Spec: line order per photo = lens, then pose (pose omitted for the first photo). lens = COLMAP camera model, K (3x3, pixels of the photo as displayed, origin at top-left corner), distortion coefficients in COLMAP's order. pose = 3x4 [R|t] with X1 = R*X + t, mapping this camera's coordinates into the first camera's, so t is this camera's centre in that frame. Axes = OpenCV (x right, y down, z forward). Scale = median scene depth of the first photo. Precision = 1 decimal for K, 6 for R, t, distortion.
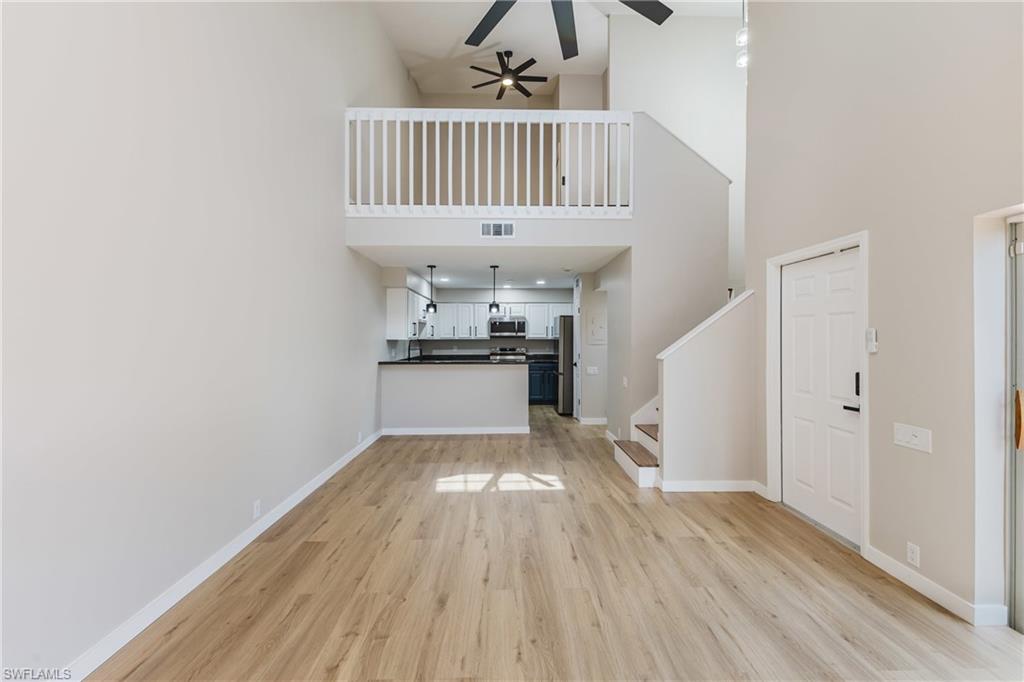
lens RADIAL K [[439.7, 0, 516.2], [0, 439.7, 333.1], [0, 0, 1]] dist [0.014757, -0.002018]
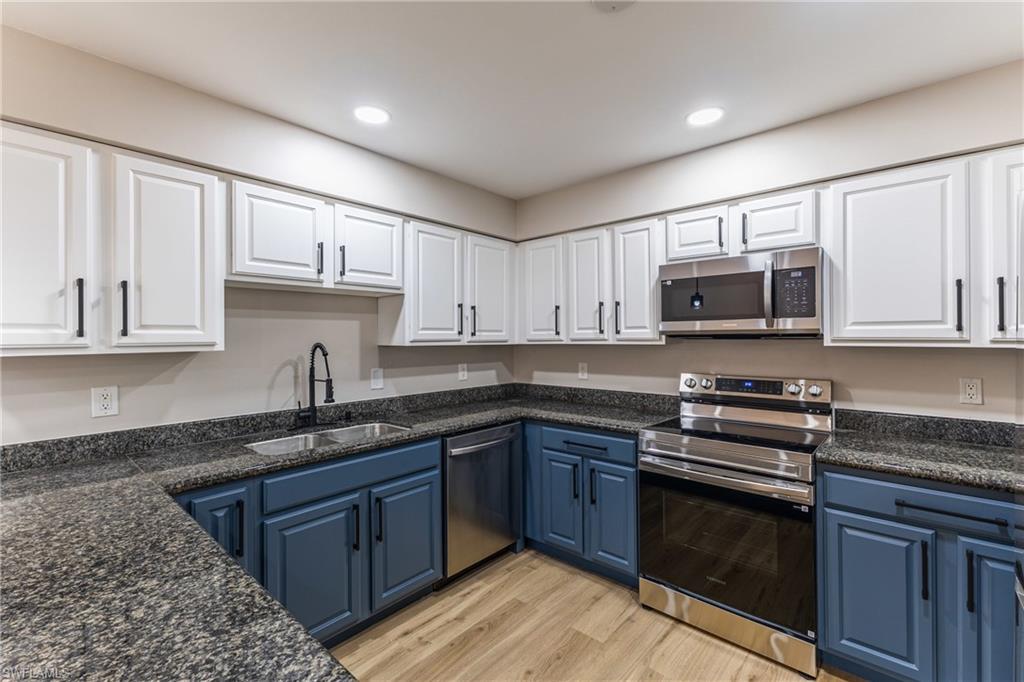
lens RADIAL K [[439.7, 0, 513.9], [0, 439.7, 335.9], [0, 0, 1]] dist [0.014757, -0.002018]
pose [[0.726711, -0.003997, -0.686932, 0.142138], [0.012961, 0.999885, 0.007894, 0.010968], [0.686821, -0.014640, 0.726679, 1.687160]]
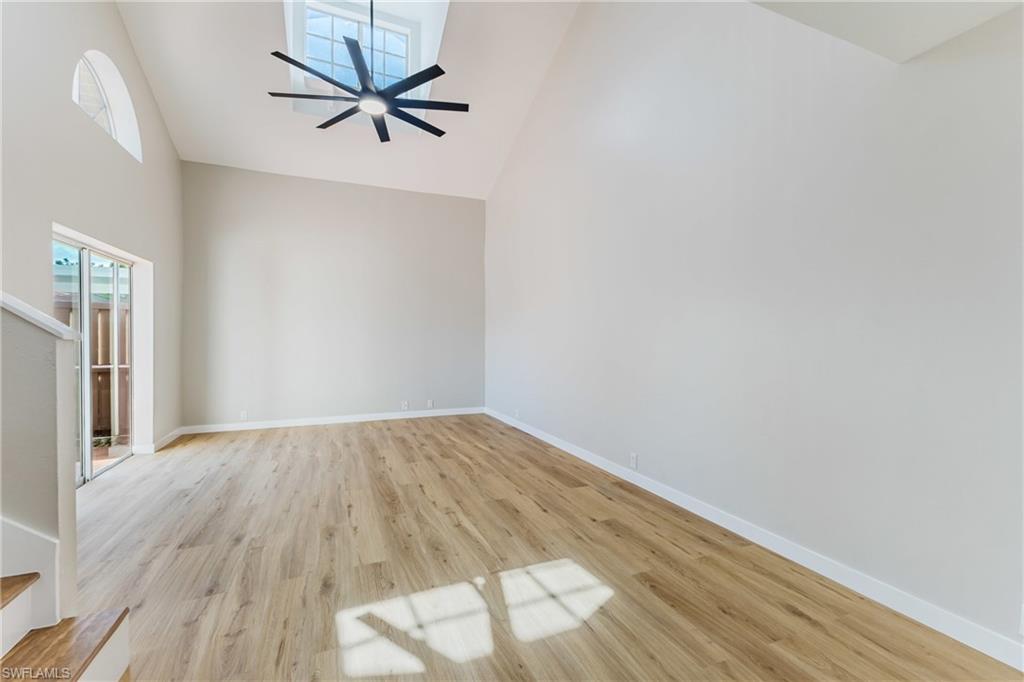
lens RADIAL K [[439.7, 0, 515.1], [0, 439.7, 343.4], [0, 0, 1]] dist [0.014757, -0.002018]
pose [[-0.932741, 0.007096, -0.360478, 0.098697], [0.005463, 0.999970, 0.005550, 0.061164], [0.360506, 0.003208, -0.932751, 1.531669]]
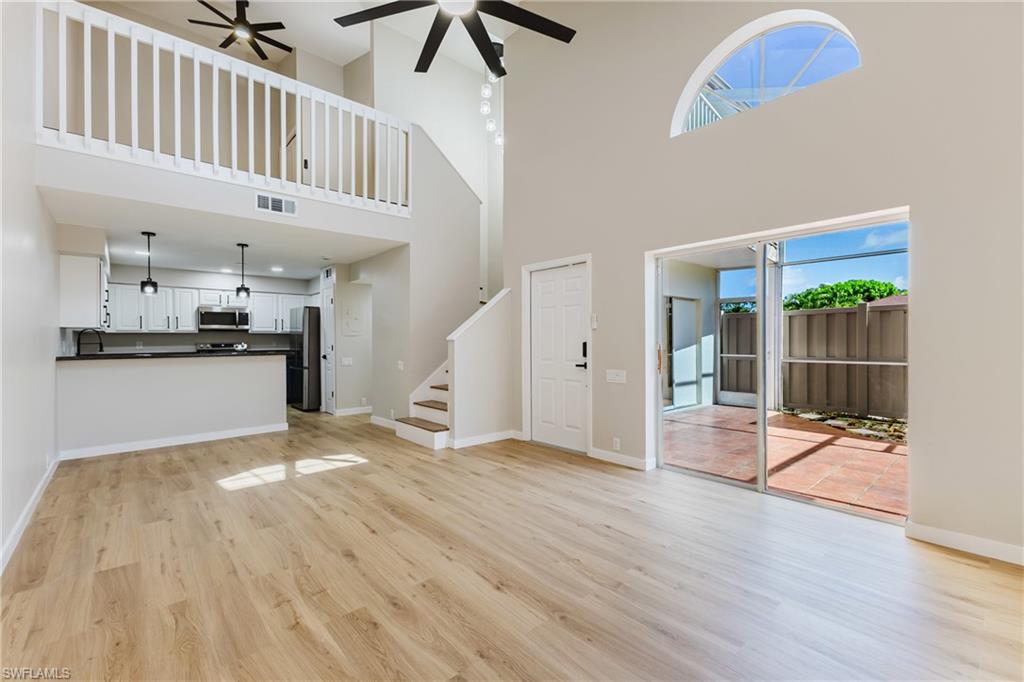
lens RADIAL K [[439.7, 0, 514.0], [0, 439.7, 340.9], [0, 0, 1]] dist [0.014757, -0.002018]
pose [[0.768556, -0.006120, 0.639754, -0.312827], [0.000488, 0.999960, 0.008980, 0.050676], [-0.639783, -0.006589, 0.768527, -0.034406]]
